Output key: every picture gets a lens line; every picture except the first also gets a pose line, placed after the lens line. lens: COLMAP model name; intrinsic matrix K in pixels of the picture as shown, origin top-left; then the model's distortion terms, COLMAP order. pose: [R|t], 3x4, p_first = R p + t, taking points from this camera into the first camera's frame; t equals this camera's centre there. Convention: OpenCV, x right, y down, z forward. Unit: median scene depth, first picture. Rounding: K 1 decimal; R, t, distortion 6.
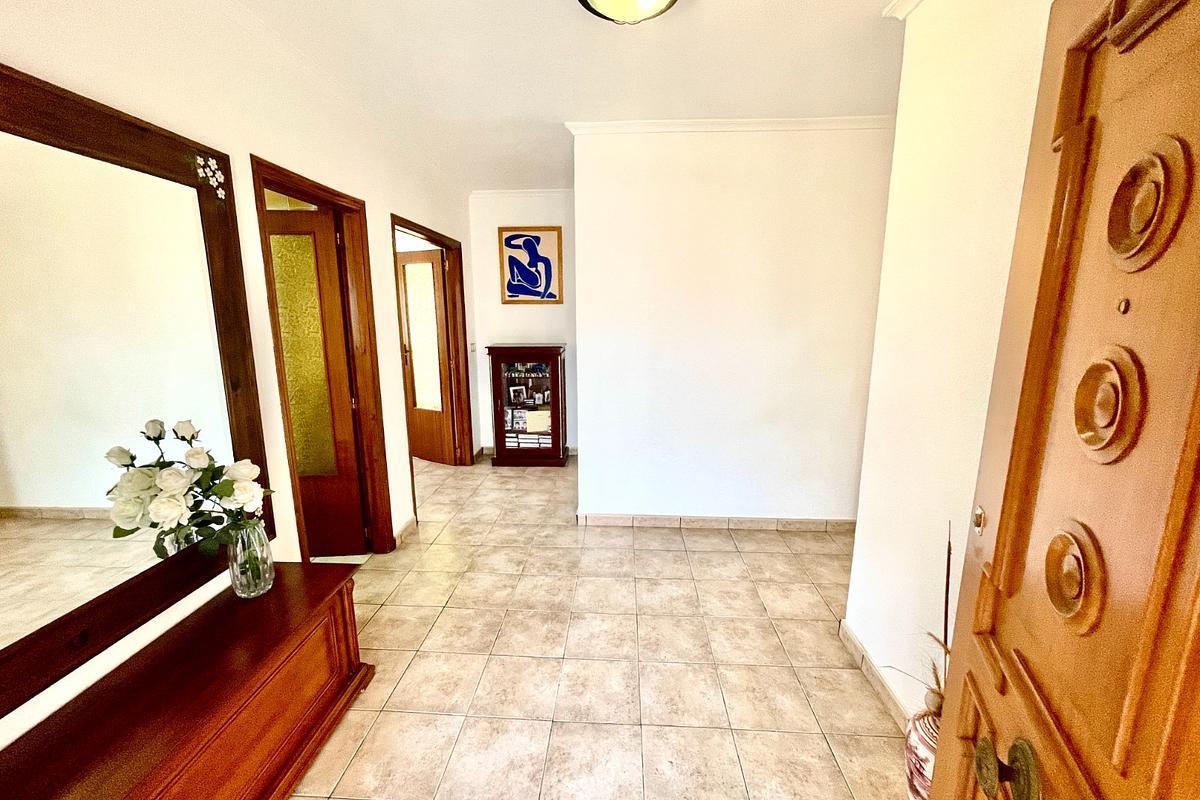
lens RADIAL K [[486.2, 0, 595.4], [0, 486.2, 402.0], [0, 0, 1]] dist [-0.002619, 0.000536]
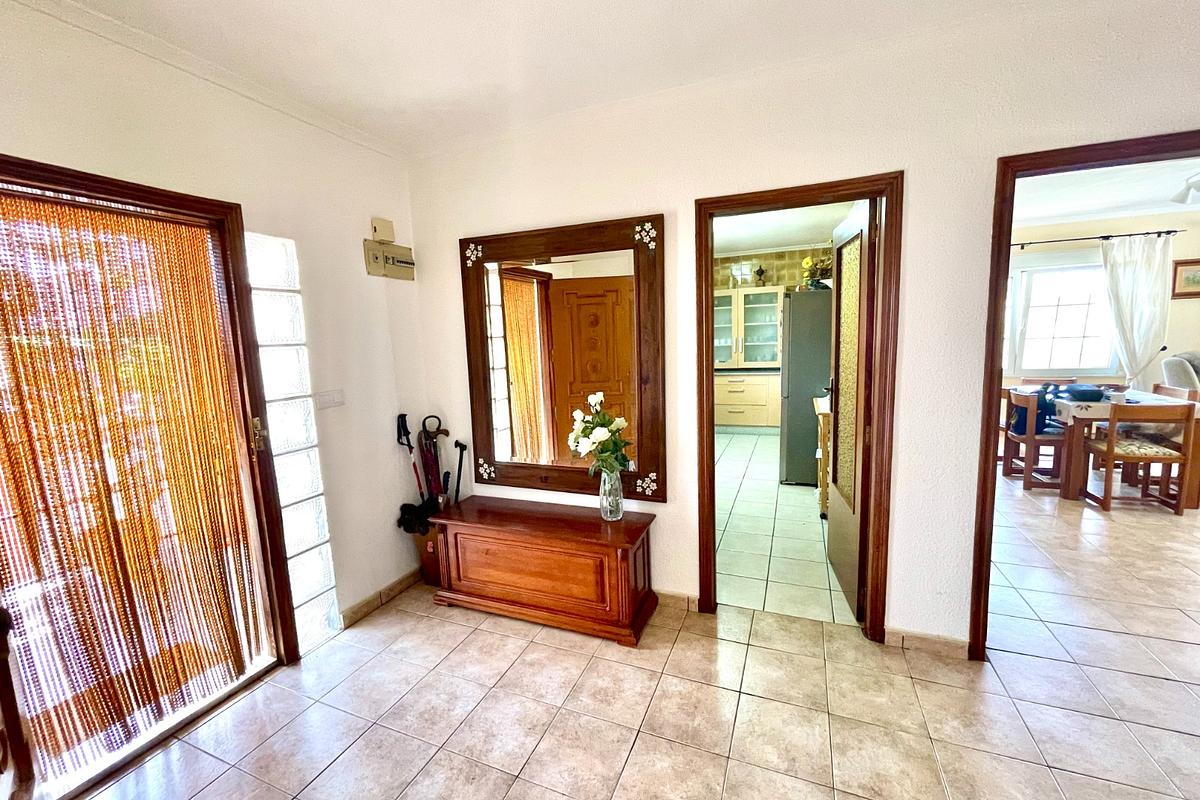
lens RADIAL K [[486.2, 0, 596.7], [0, 486.2, 400.5], [0, 0, 1]] dist [-0.002619, 0.000536]
pose [[-0.338883, 0.150012, -0.928792, 0.562088], [-0.138139, 0.968574, 0.206839, -0.227190], [0.930632, 0.198396, -0.307511, 1.181019]]
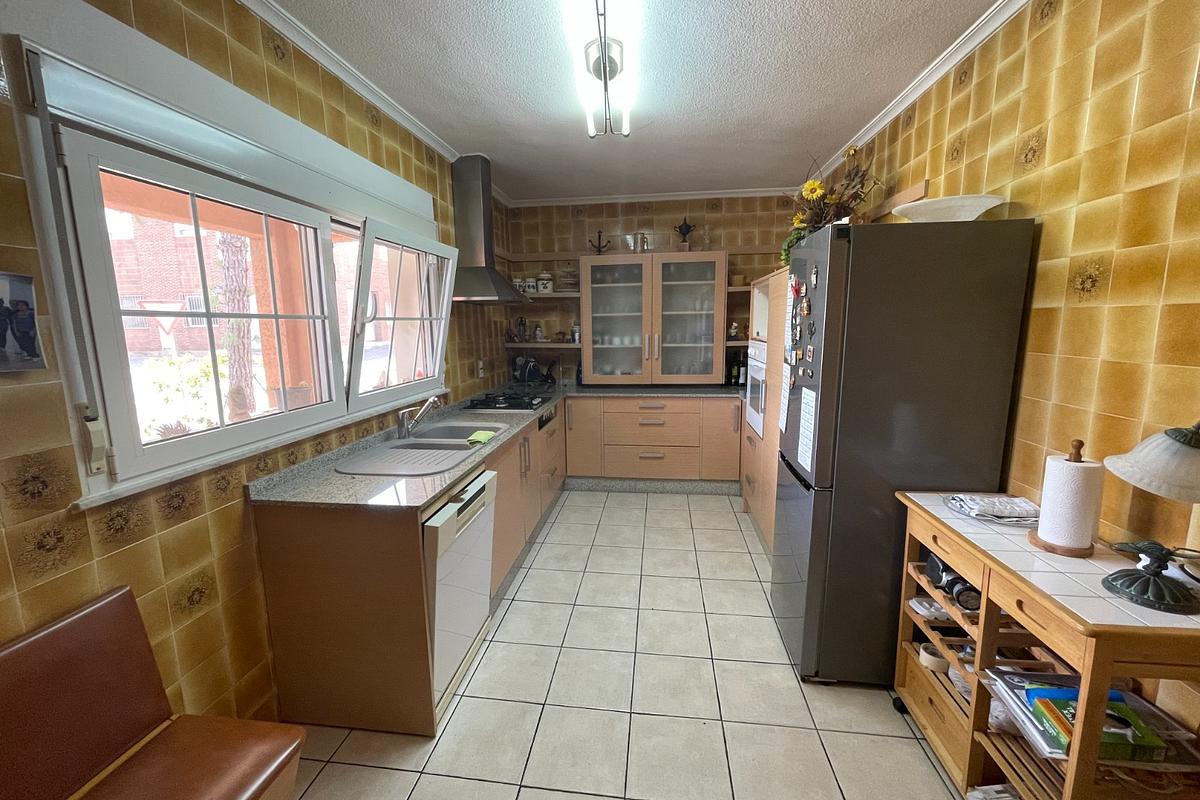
lens RADIAL K [[486.2, 0, 599.4], [0, 486.2, 397.3], [0, 0, 1]] dist [-0.002619, 0.000536]
pose [[-0.074944, 0.163964, -0.983615, 0.061524], [-0.176073, 0.968716, 0.174896, -0.200687], [0.981520, 0.186295, -0.043730, 1.080874]]
